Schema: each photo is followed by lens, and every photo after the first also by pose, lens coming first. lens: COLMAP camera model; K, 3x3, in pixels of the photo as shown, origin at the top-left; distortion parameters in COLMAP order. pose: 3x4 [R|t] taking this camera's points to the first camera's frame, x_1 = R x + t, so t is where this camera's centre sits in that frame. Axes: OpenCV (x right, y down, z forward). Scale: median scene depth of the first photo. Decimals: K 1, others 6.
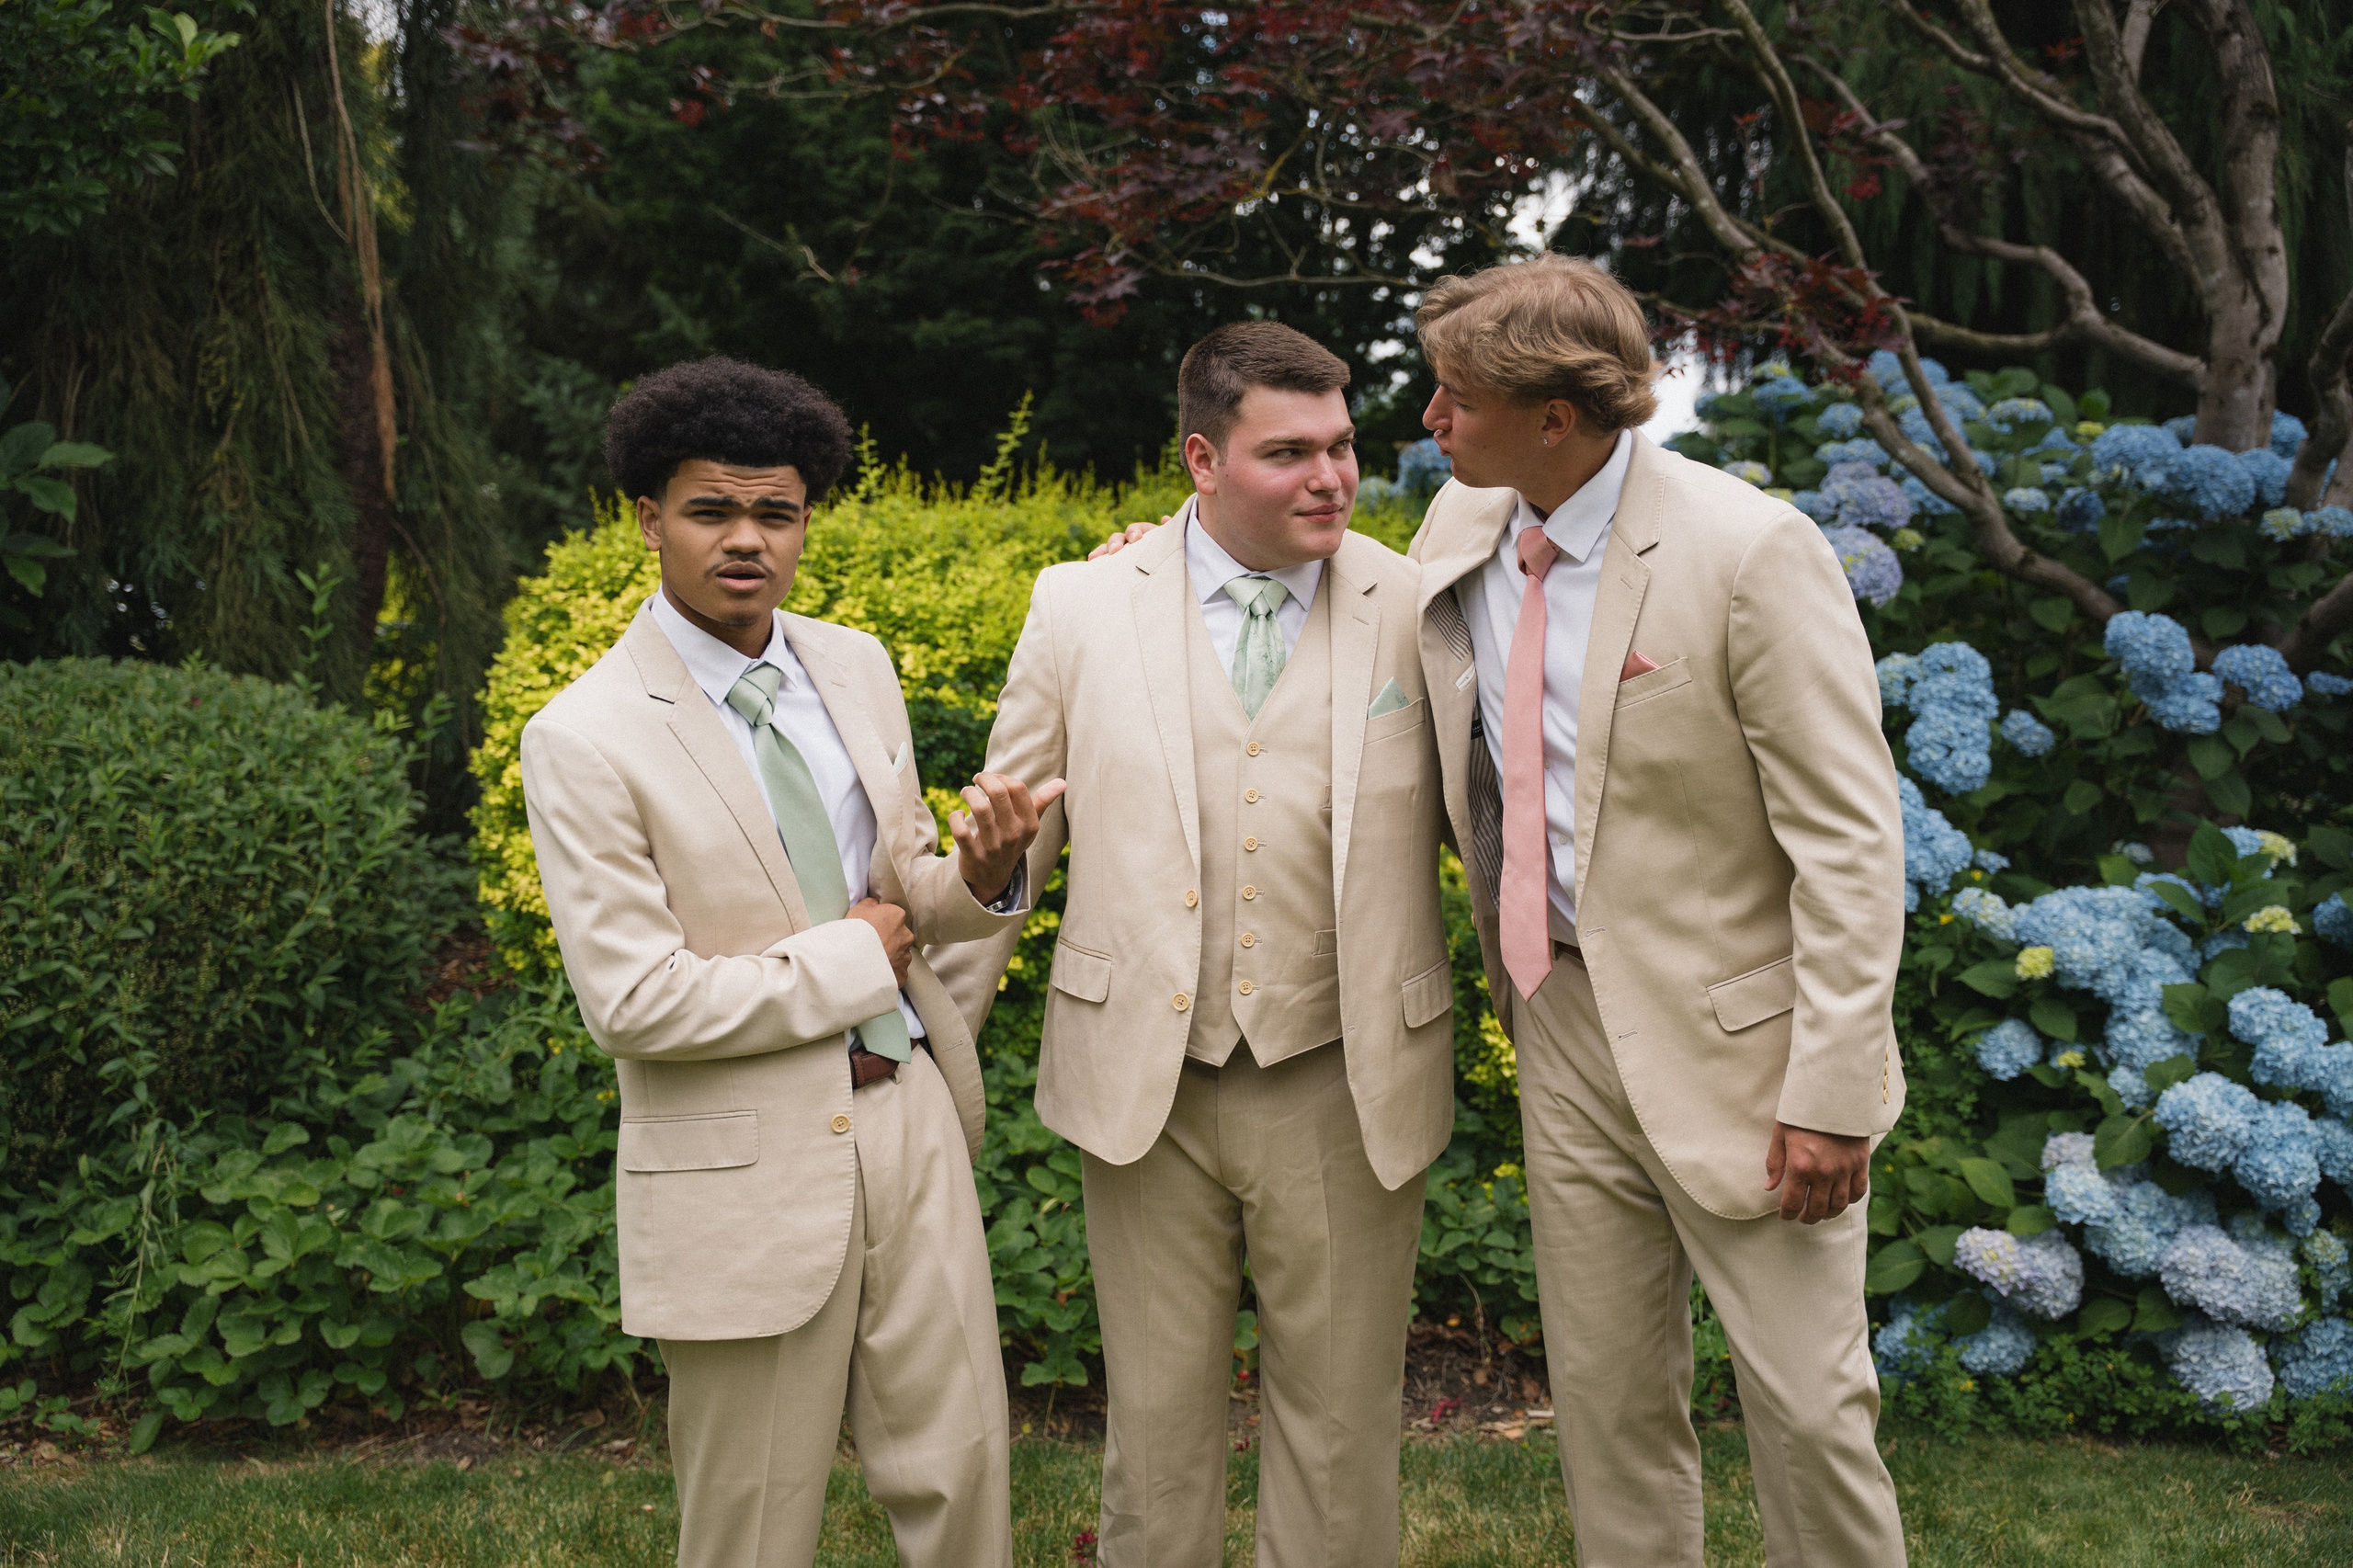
lens RADIAL K [[2716.9, 0, 1181.7], [0, 2716.9, 787.5], [0, 0, 1]] dist [0.051957, 0.000000]
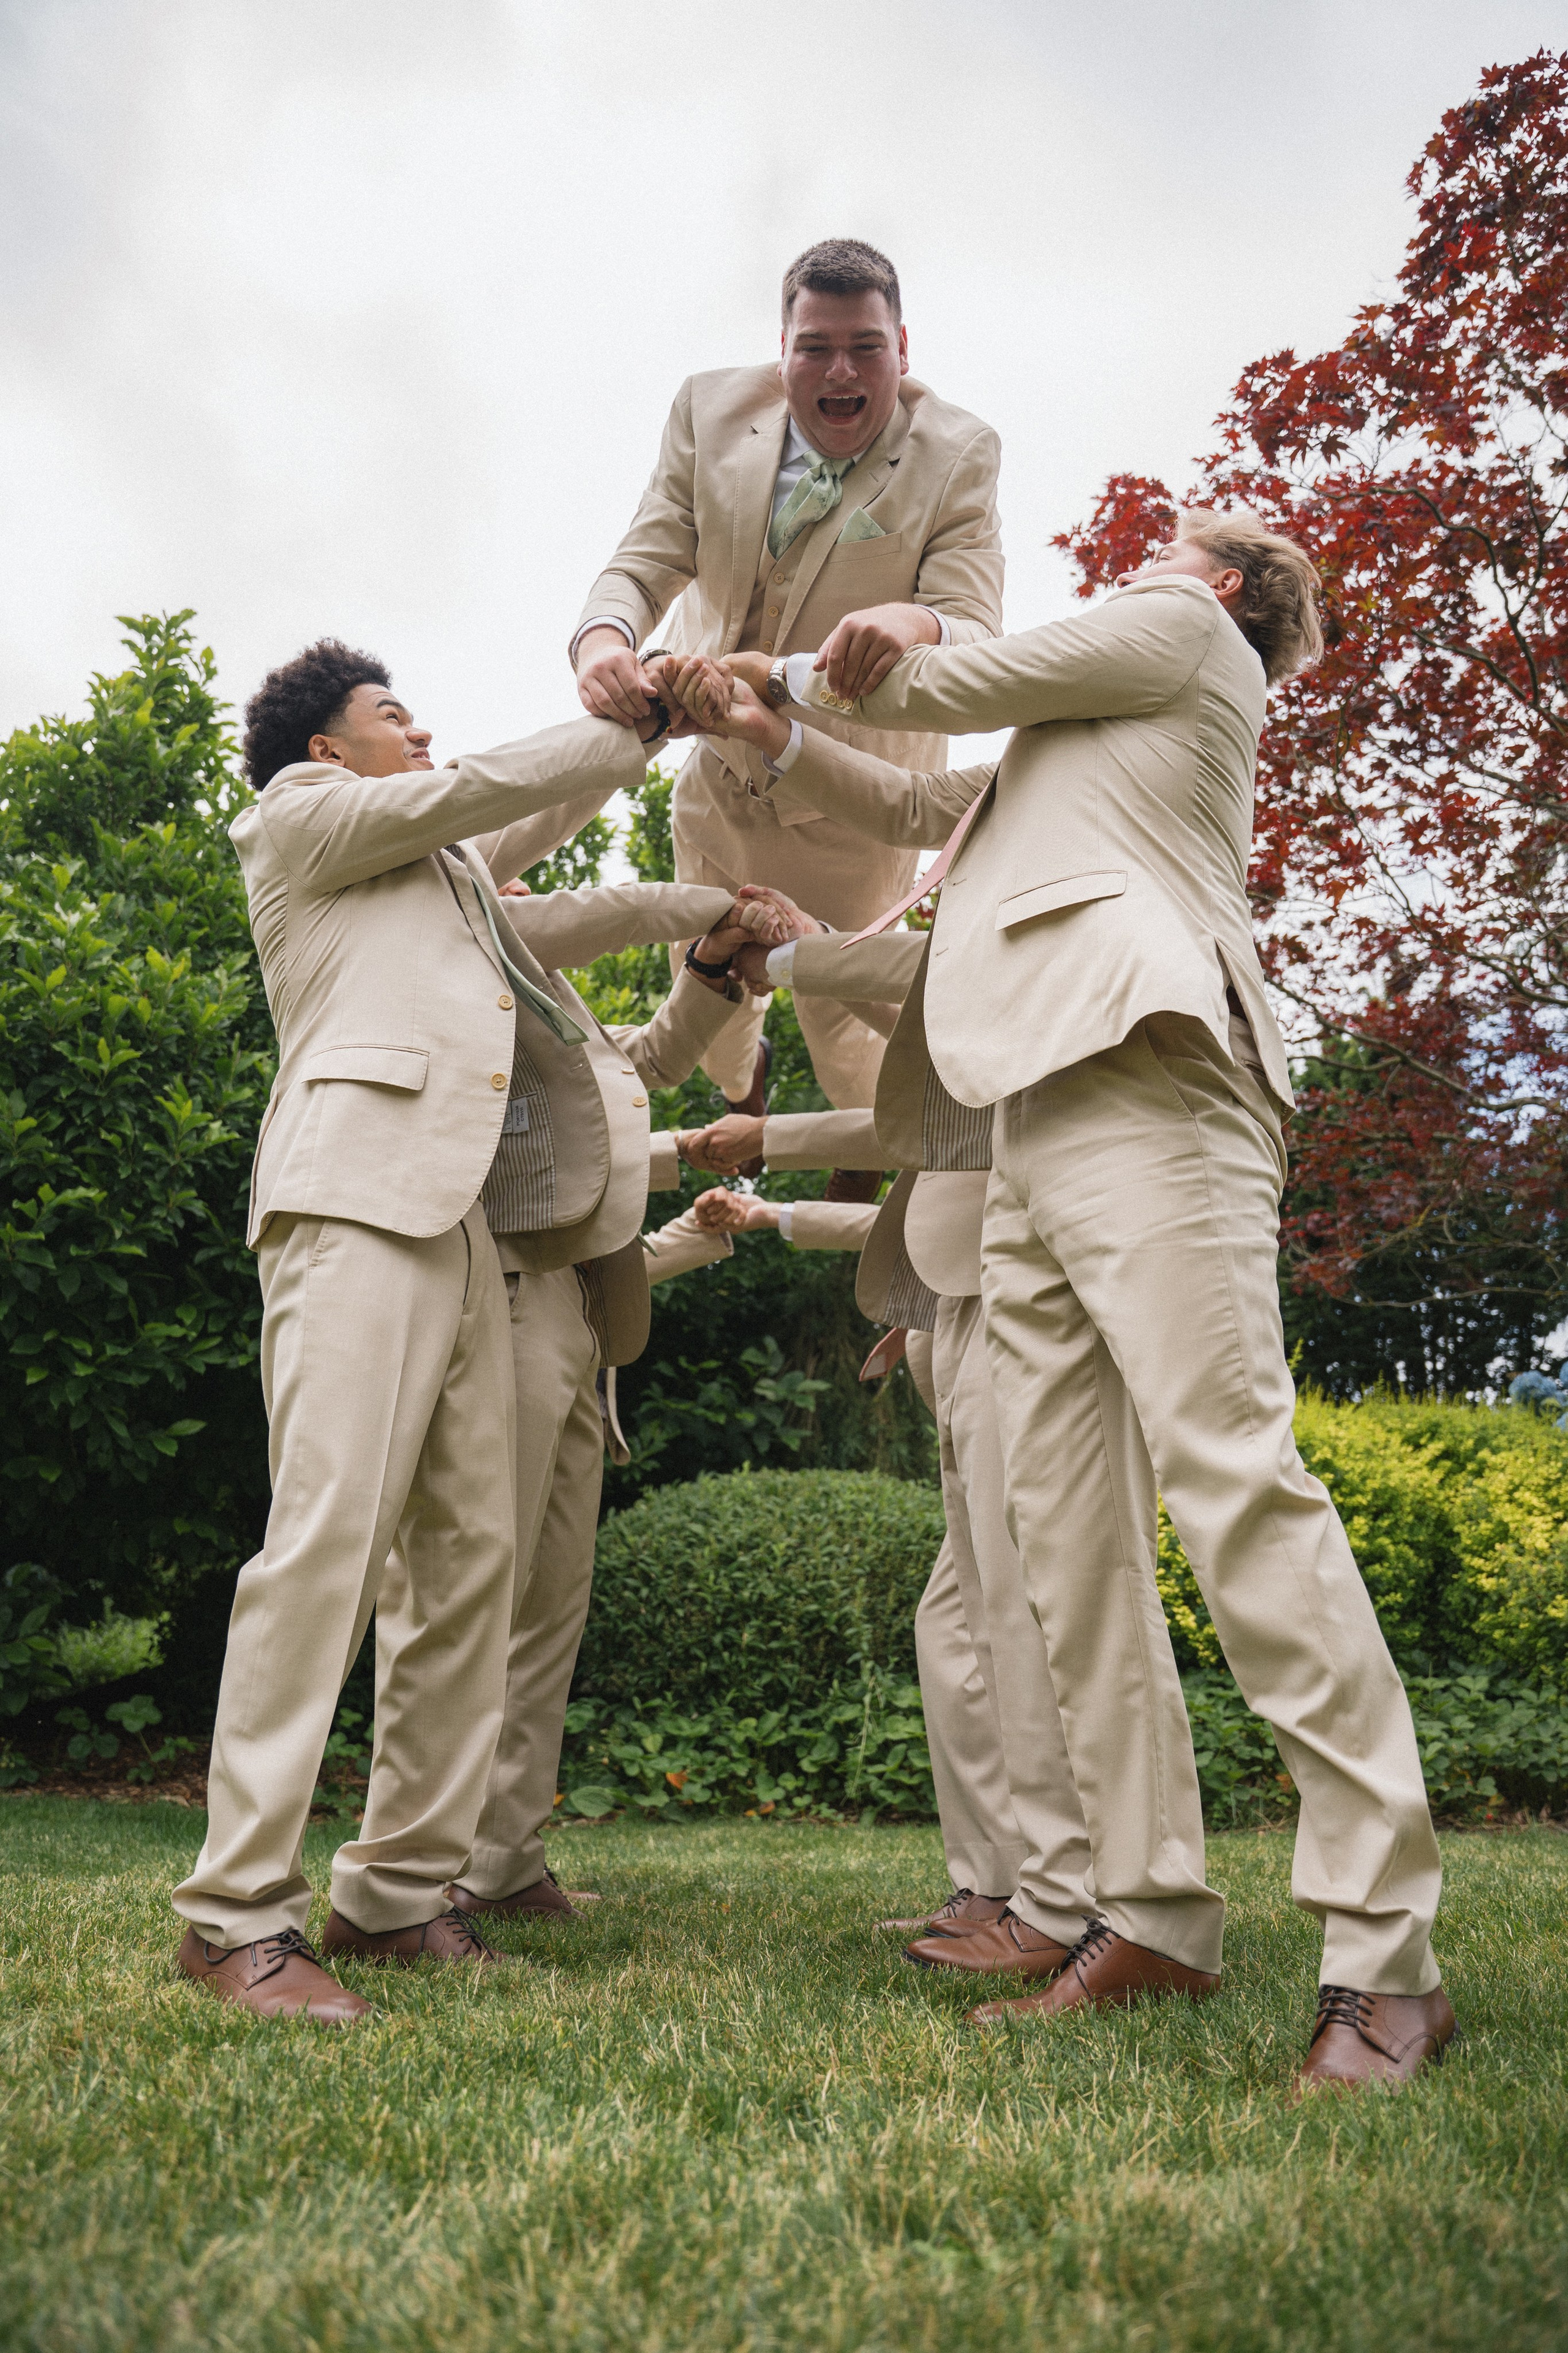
lens RADIAL K [[1630.6, 0, 791.5], [0, 1630.6, 1190.0], [0, 0, 1]] dist [-0.146013, 0.083386]
pose [[0.952172, -0.083958, -0.293801, -0.064524], [-0.041944, 0.916497, -0.397837, 0.239900], [0.302669, 0.391132, 0.869142, -0.101968]]
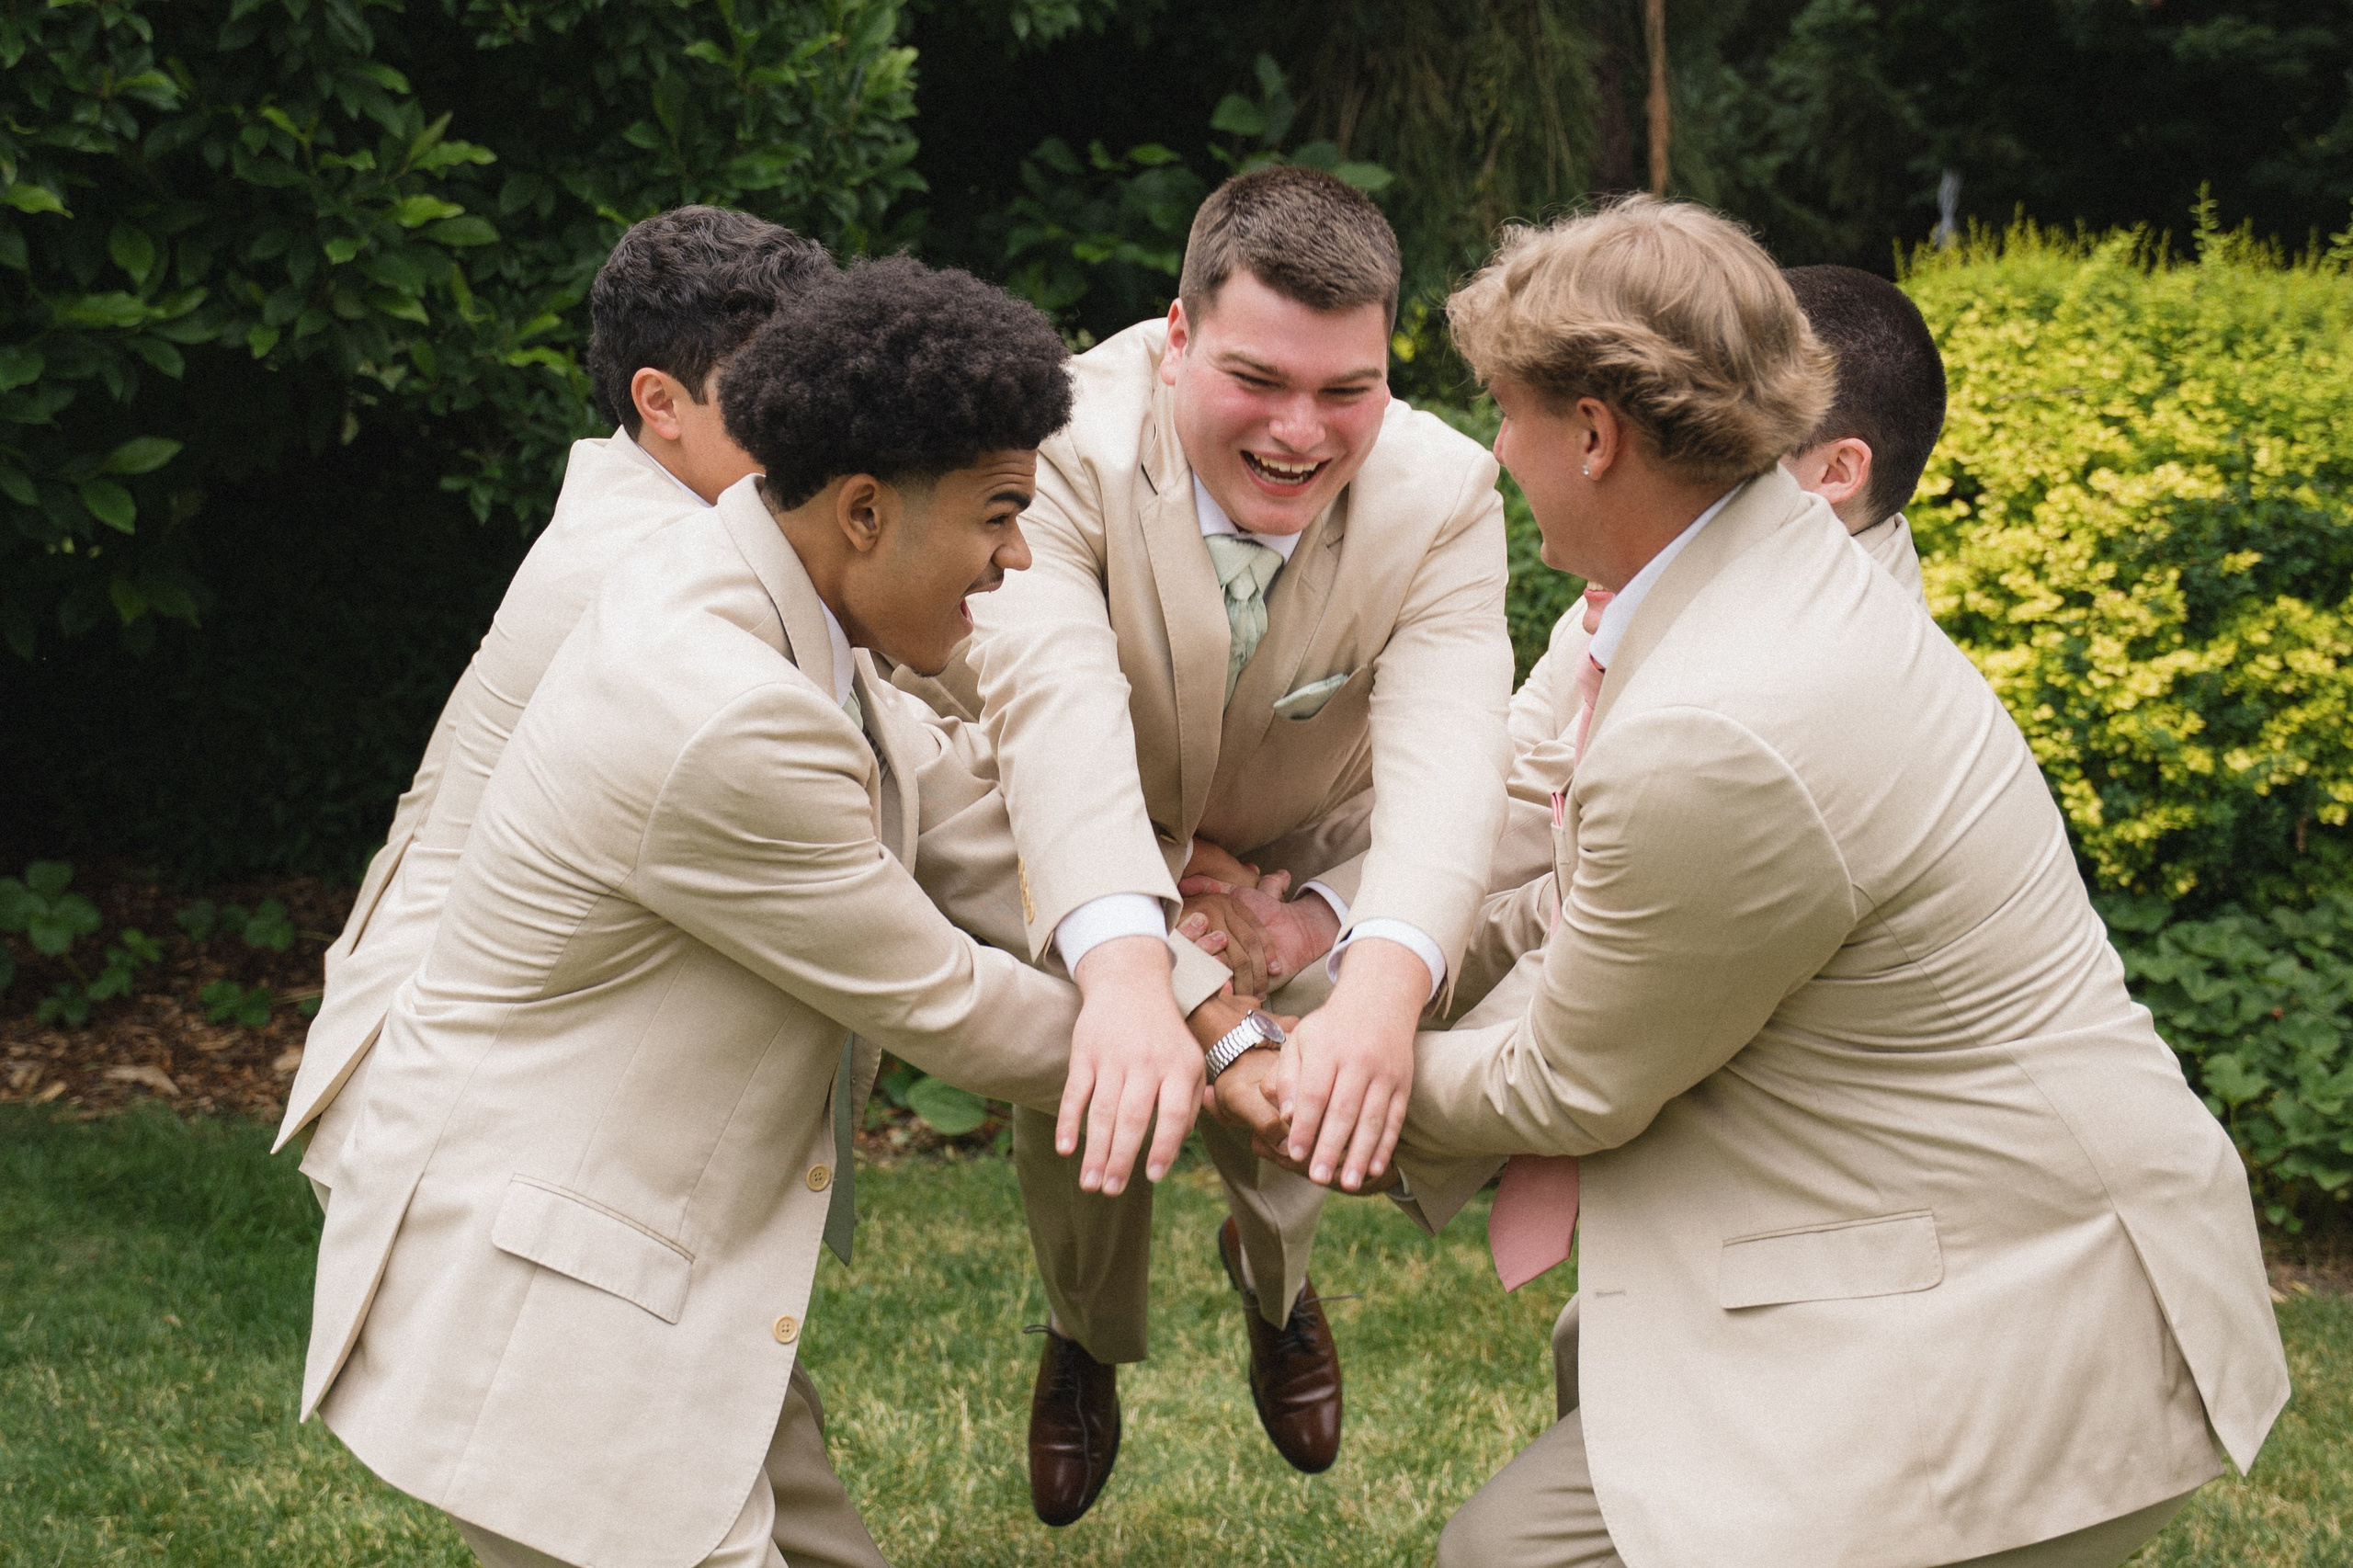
lens RADIAL K [[3720.9, 0, 1173.7], [0, 3720.9, 688.5], [0, 0, 1]] dist [0.009994, 0.000000]
pose [[0.956472, 0.082891, -0.279804, -0.093912], [-0.073138, 0.996300, 0.045135, 0.001583], [0.282510, -0.022706, 0.958996, -0.302376]]
